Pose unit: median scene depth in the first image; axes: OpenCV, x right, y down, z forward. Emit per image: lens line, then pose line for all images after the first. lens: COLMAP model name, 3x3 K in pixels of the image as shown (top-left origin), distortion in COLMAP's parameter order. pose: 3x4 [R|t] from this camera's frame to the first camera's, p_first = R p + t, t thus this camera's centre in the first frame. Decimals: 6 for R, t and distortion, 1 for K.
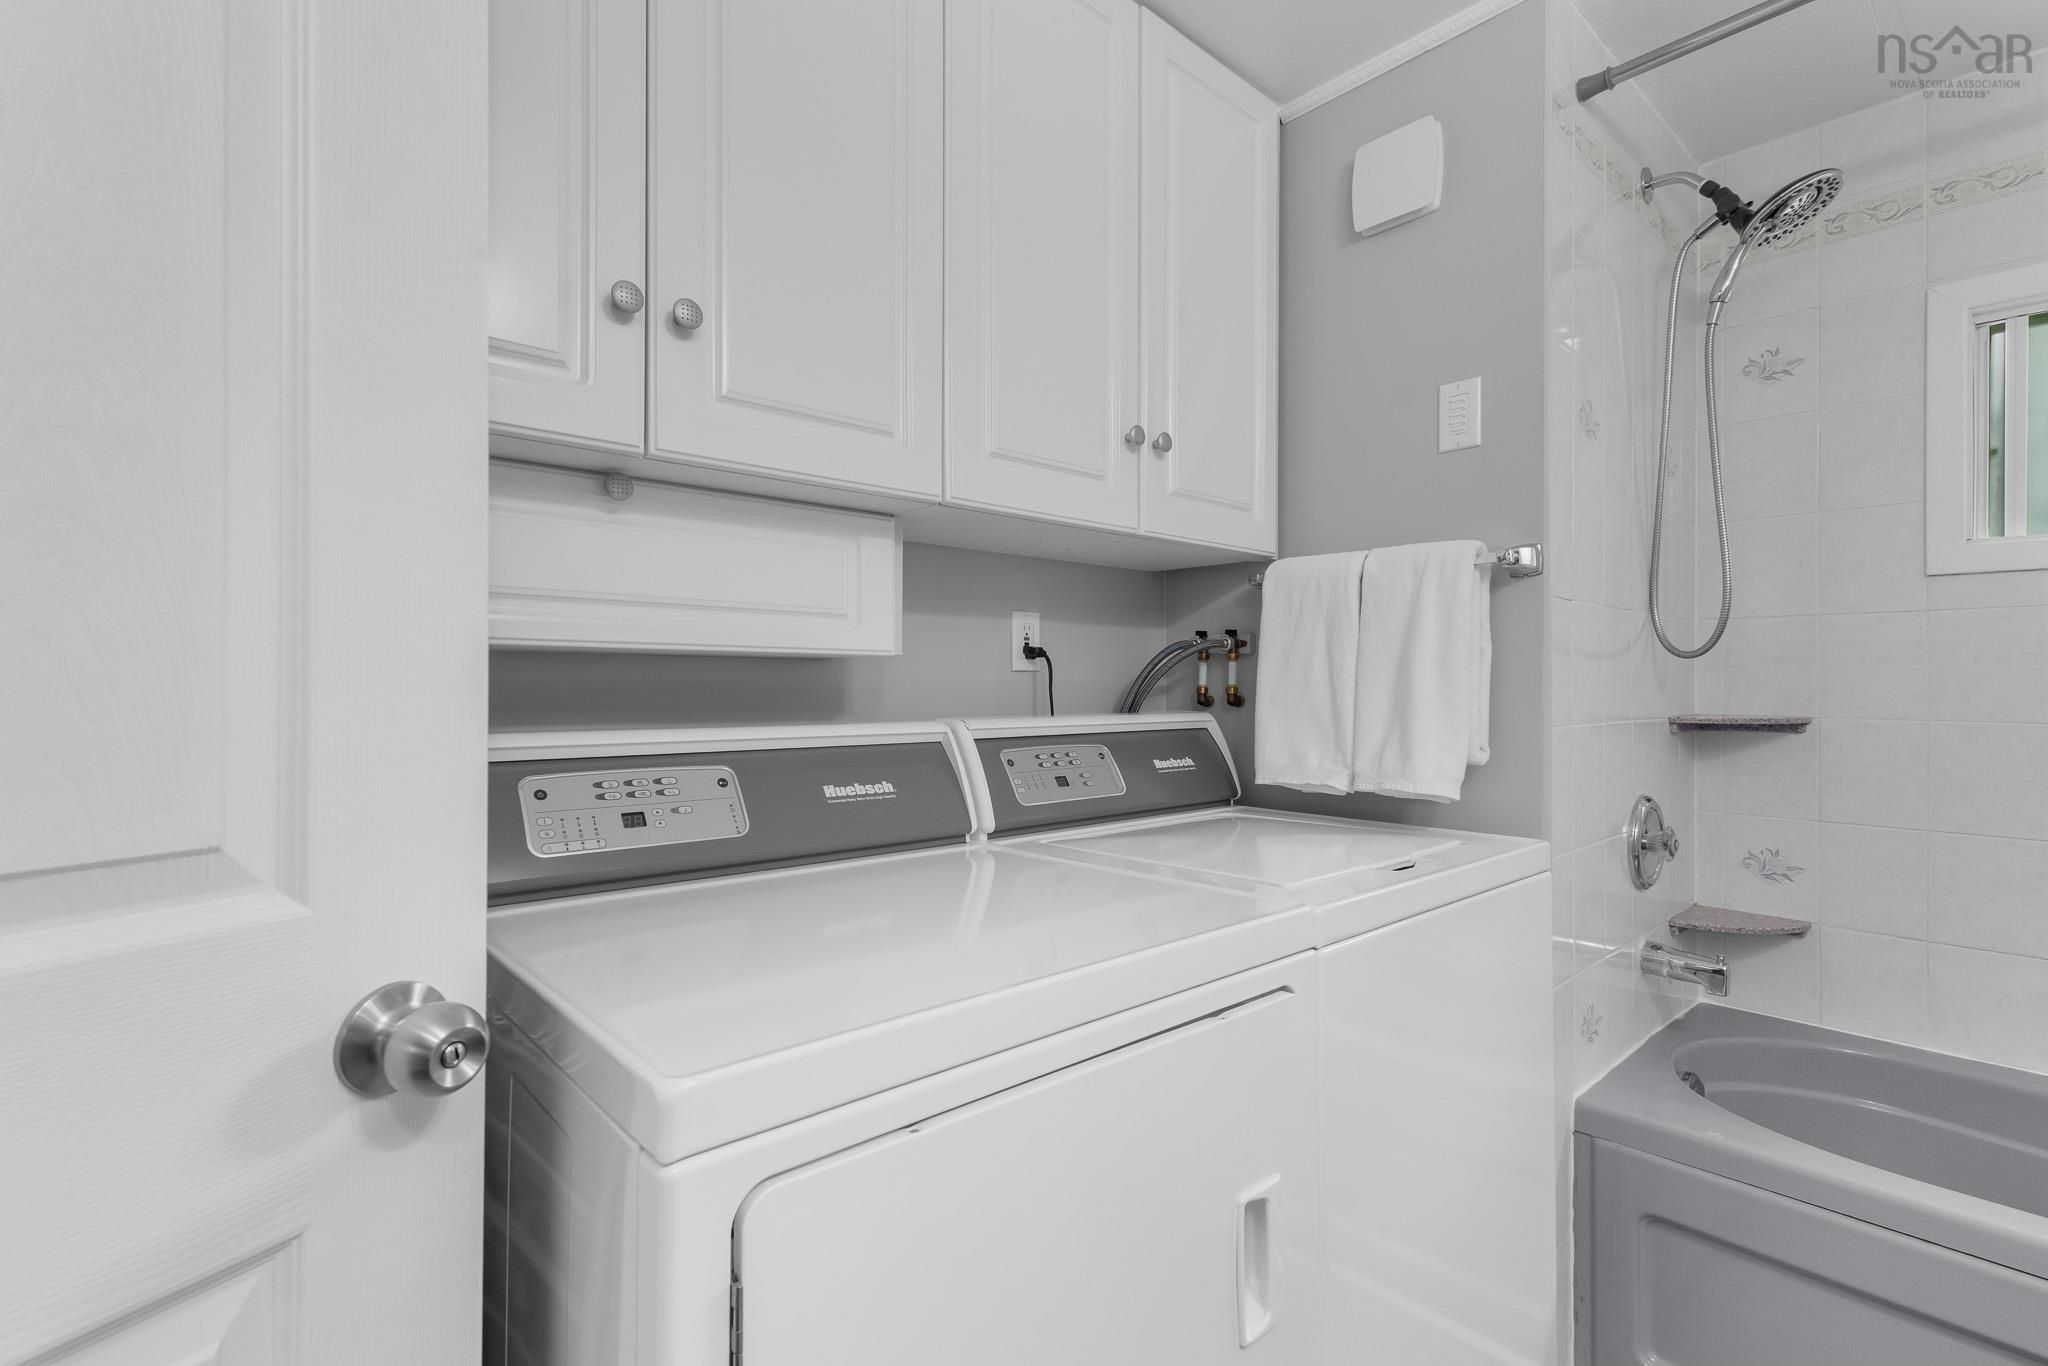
lens RADIAL K [[939.3, 0, 1019.7], [0, 939.3, 674.6], [0, 0, 1]] dist [0.009644, -0.000874]
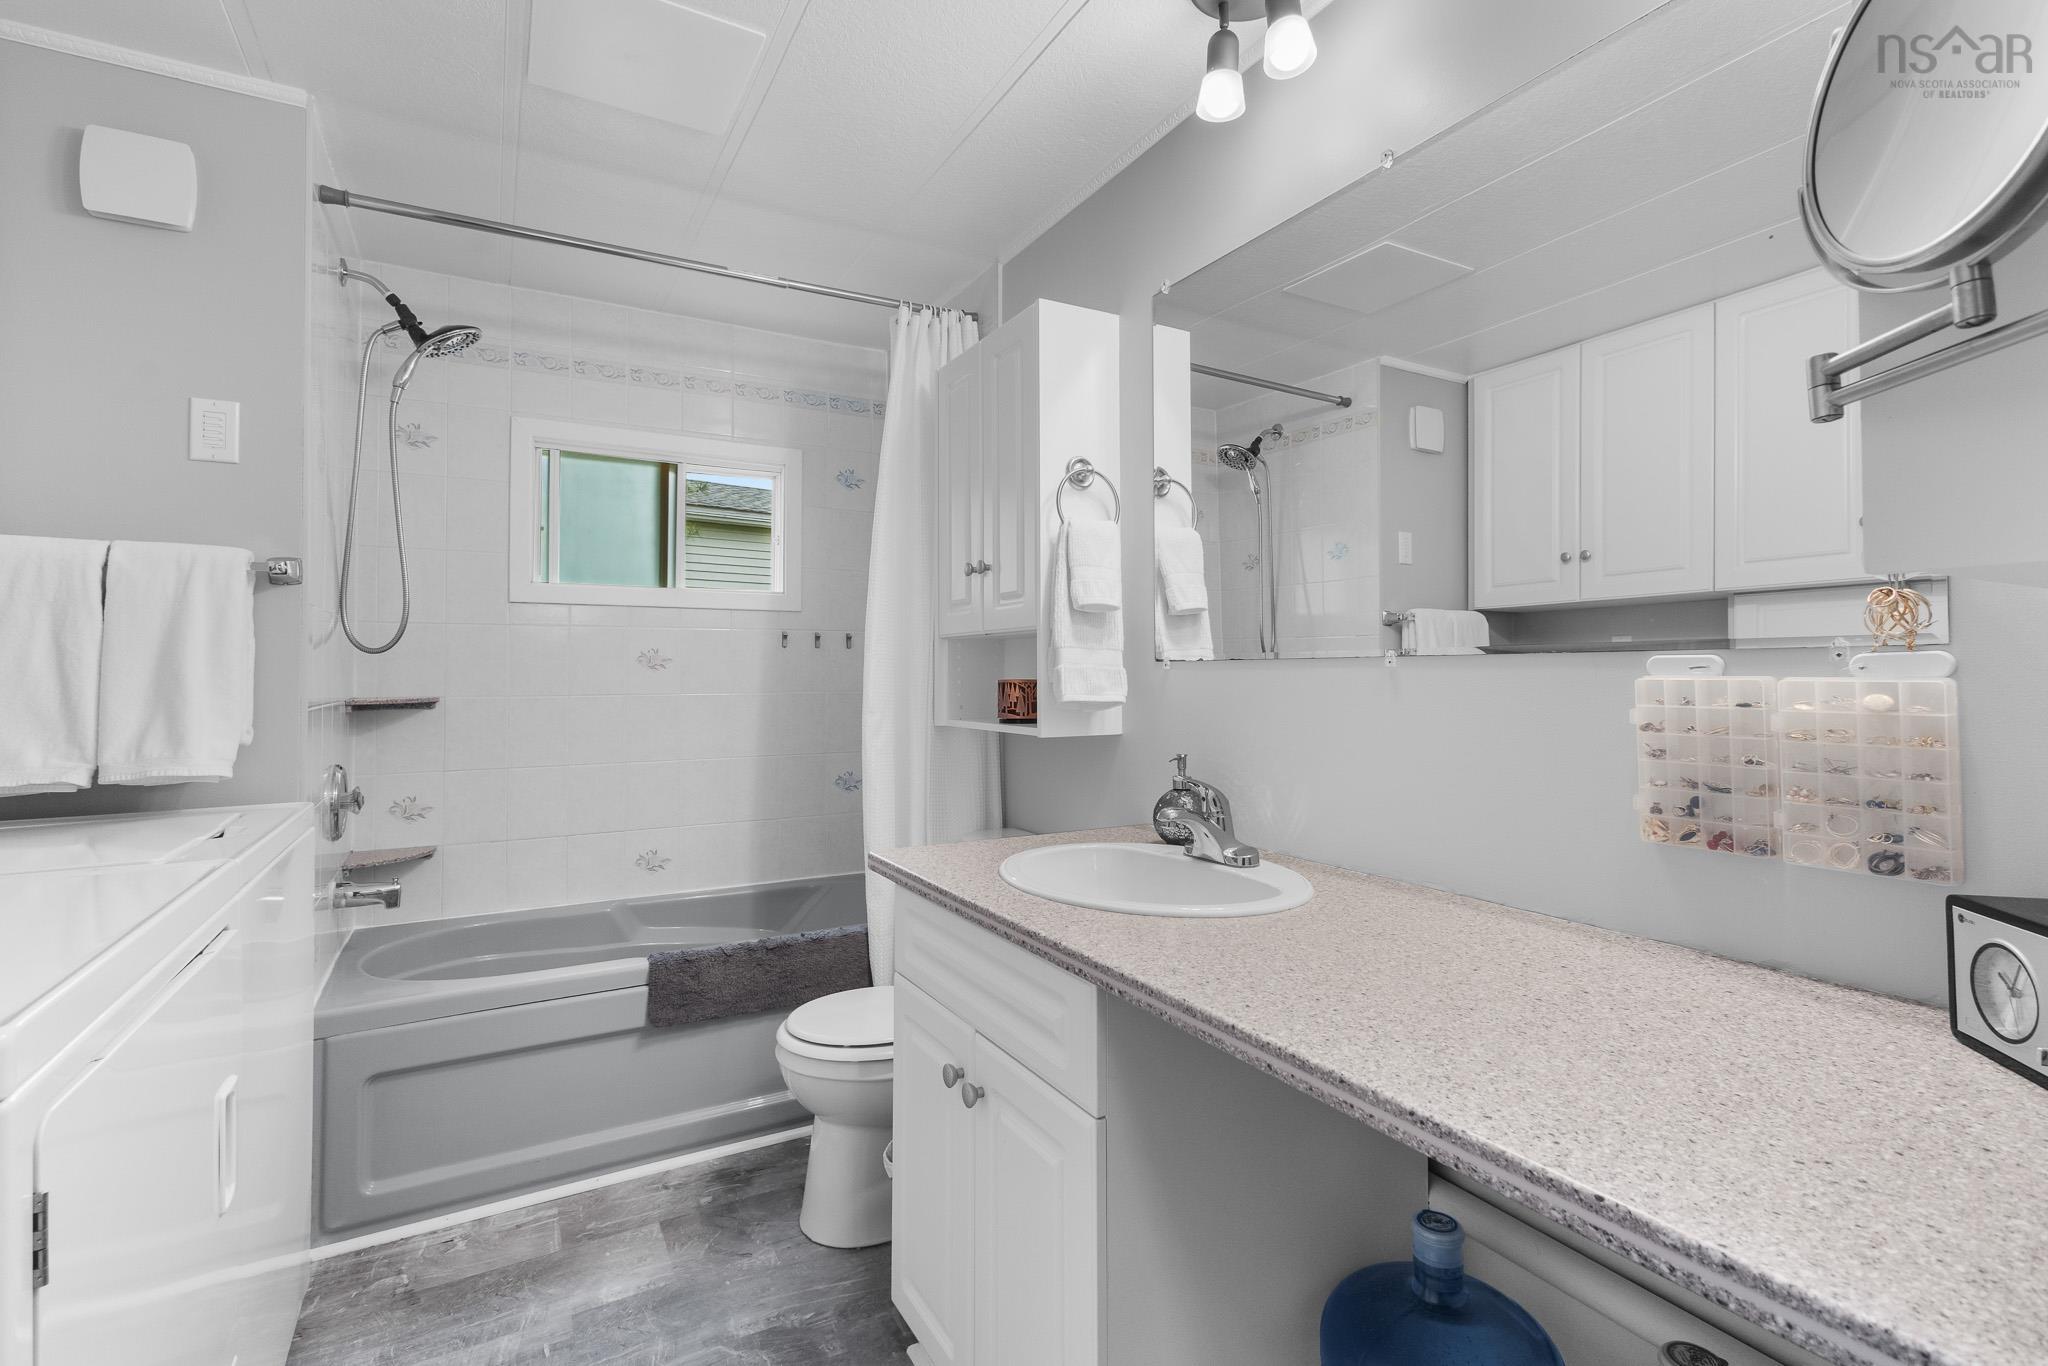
lens RADIAL K [[939.3, 0, 1019.7], [0, 939.3, 674.6], [0, 0, 1]] dist [0.009644, -0.000874]
pose [[0.211400, -0.007985, 0.977367, -0.391070], [-0.003965, 0.999951, 0.009027, -0.003793], [-0.977392, -0.005784, 0.211358, -0.143784]]
